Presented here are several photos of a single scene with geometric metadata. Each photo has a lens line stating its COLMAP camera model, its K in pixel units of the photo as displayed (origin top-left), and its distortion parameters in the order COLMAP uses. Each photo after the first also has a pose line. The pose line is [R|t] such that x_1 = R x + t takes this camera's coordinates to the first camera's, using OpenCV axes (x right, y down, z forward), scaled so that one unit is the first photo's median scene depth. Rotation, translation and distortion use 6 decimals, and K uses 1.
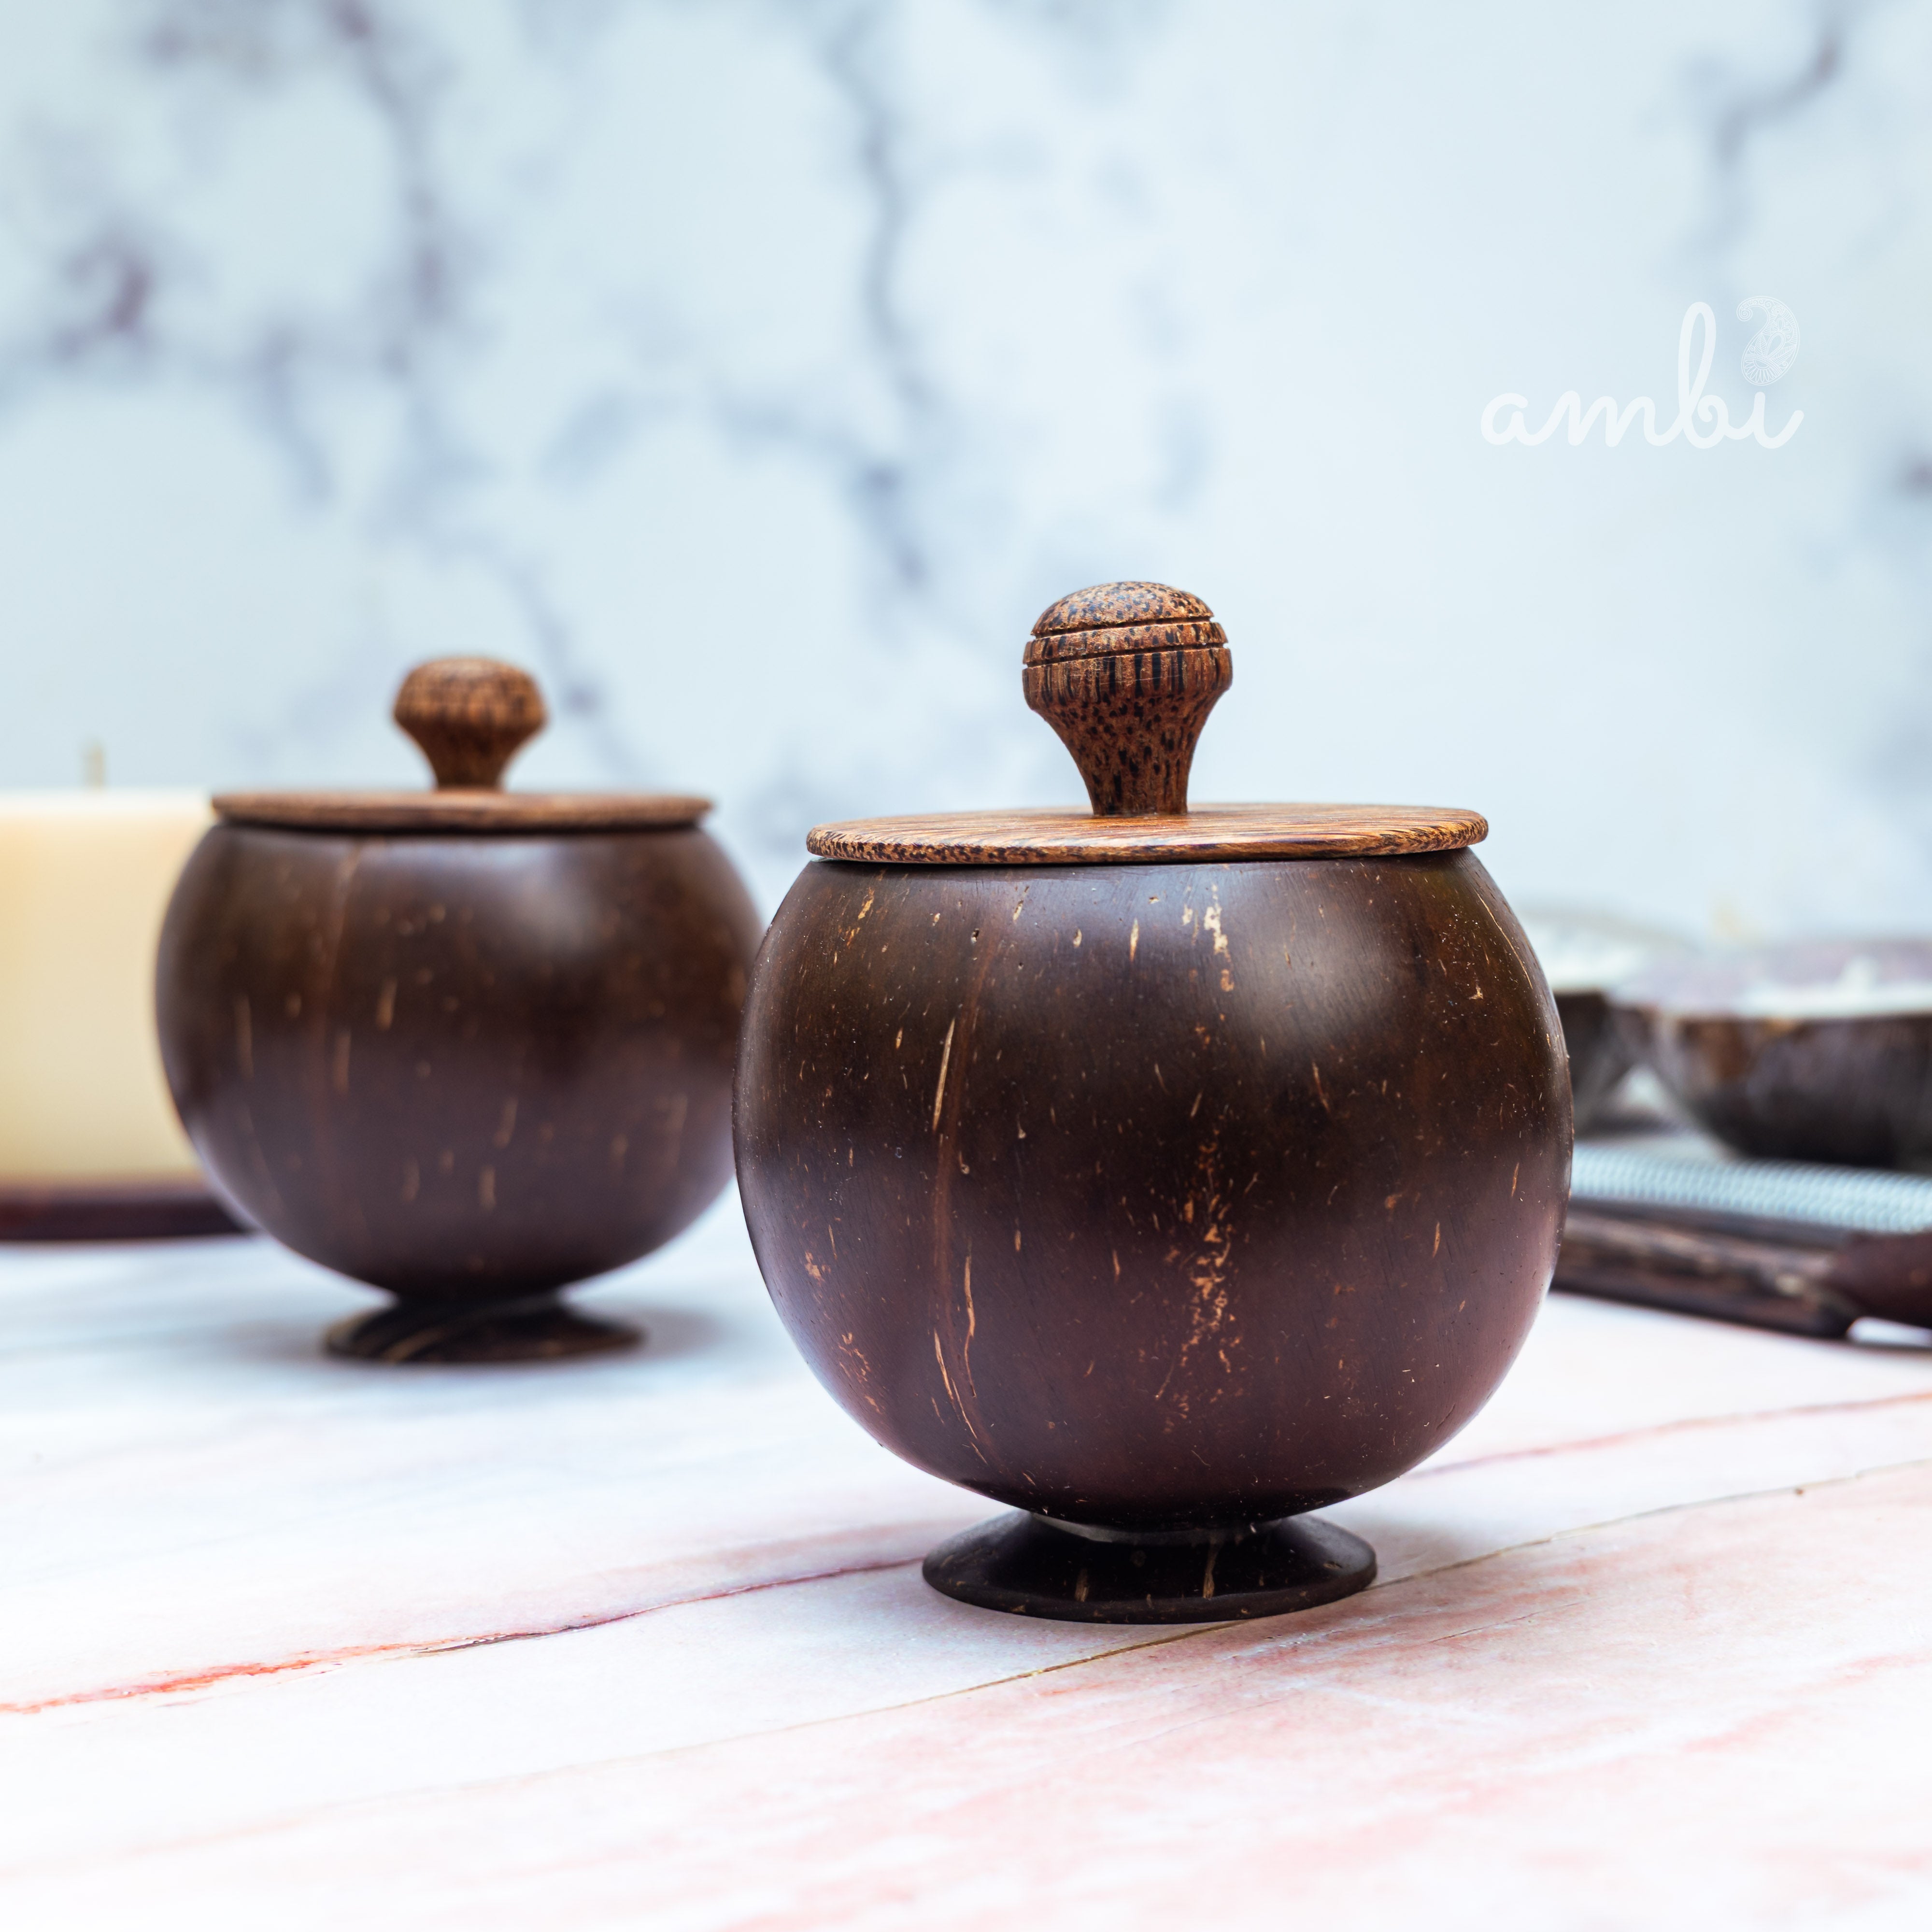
lens RADIAL K [[3538.6, 0, 940.3], [0, 3538.6, 966.1], [0, 0, 1]] dist [-0.000475, -0.062800]
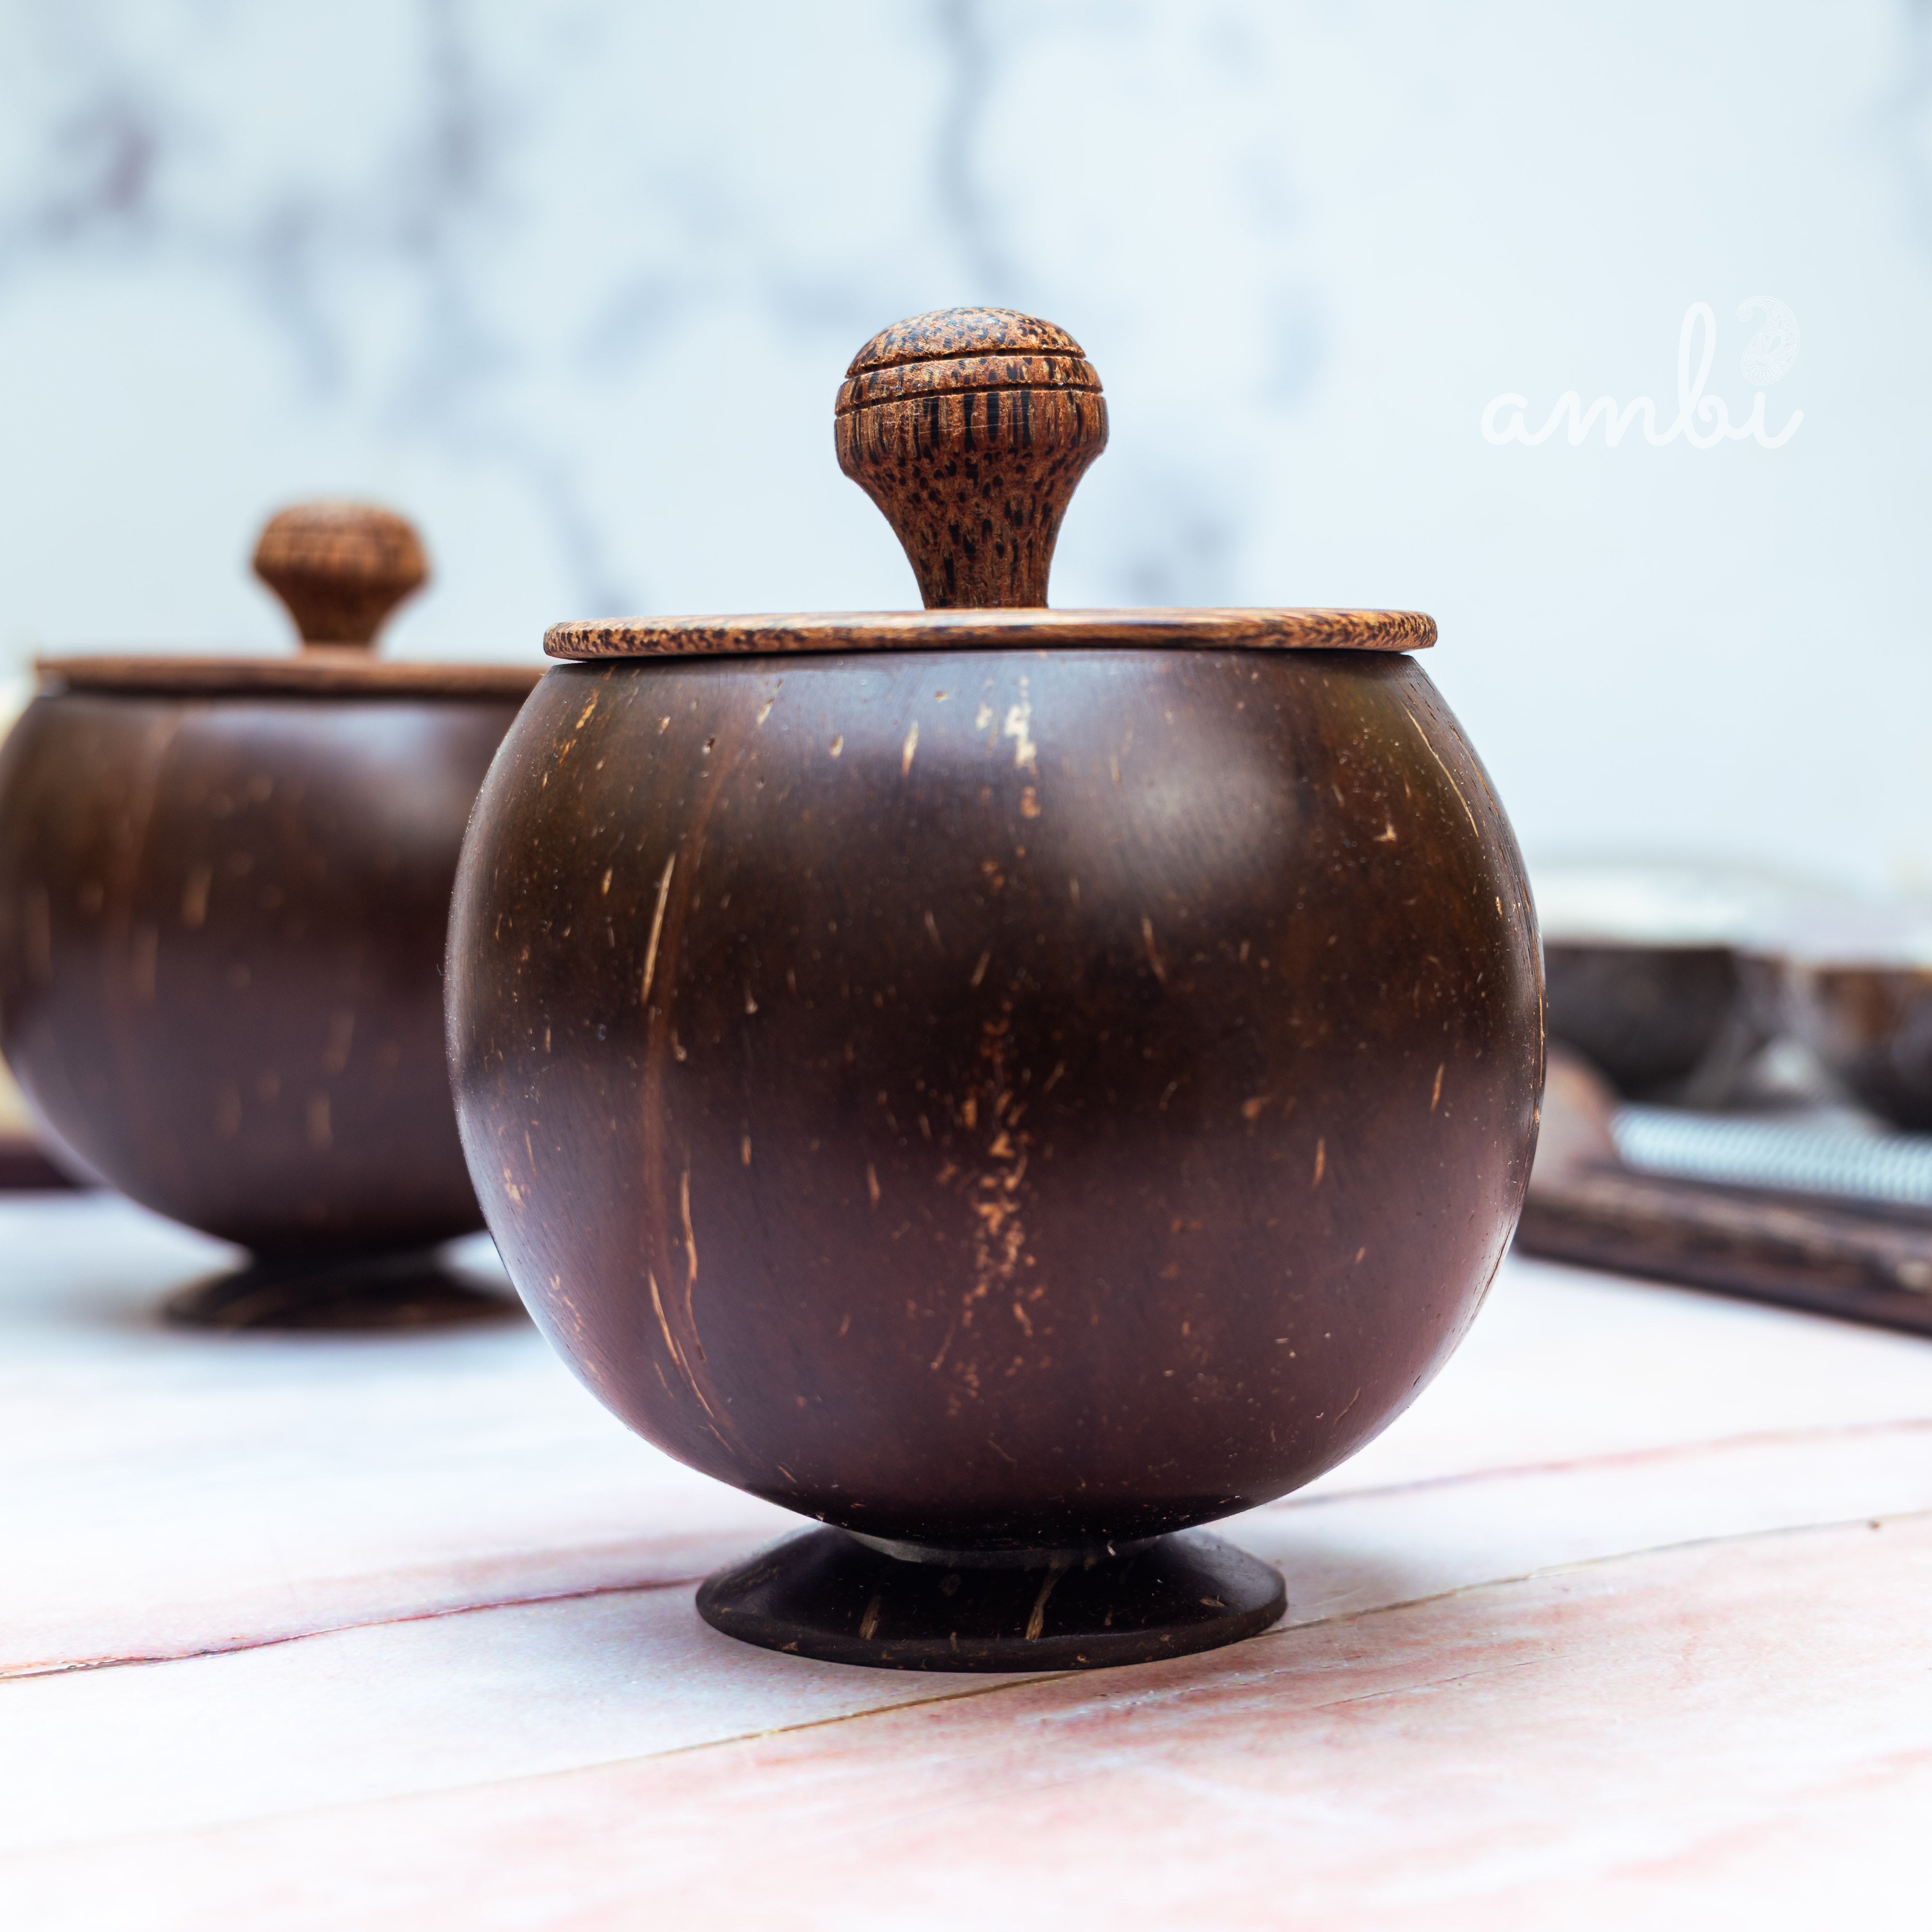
lens RADIAL K [[3538.6, 0, 940.3], [0, 3538.6, 966.1], [0, 0, 1]] dist [-0.000475, -0.062800]
pose [[0.996982, 0.016301, -0.075908, 0.106532], [-0.016878, 0.999833, -0.006963, 0.039086], [0.075782, 0.008224, 0.997091, 0.235949]]
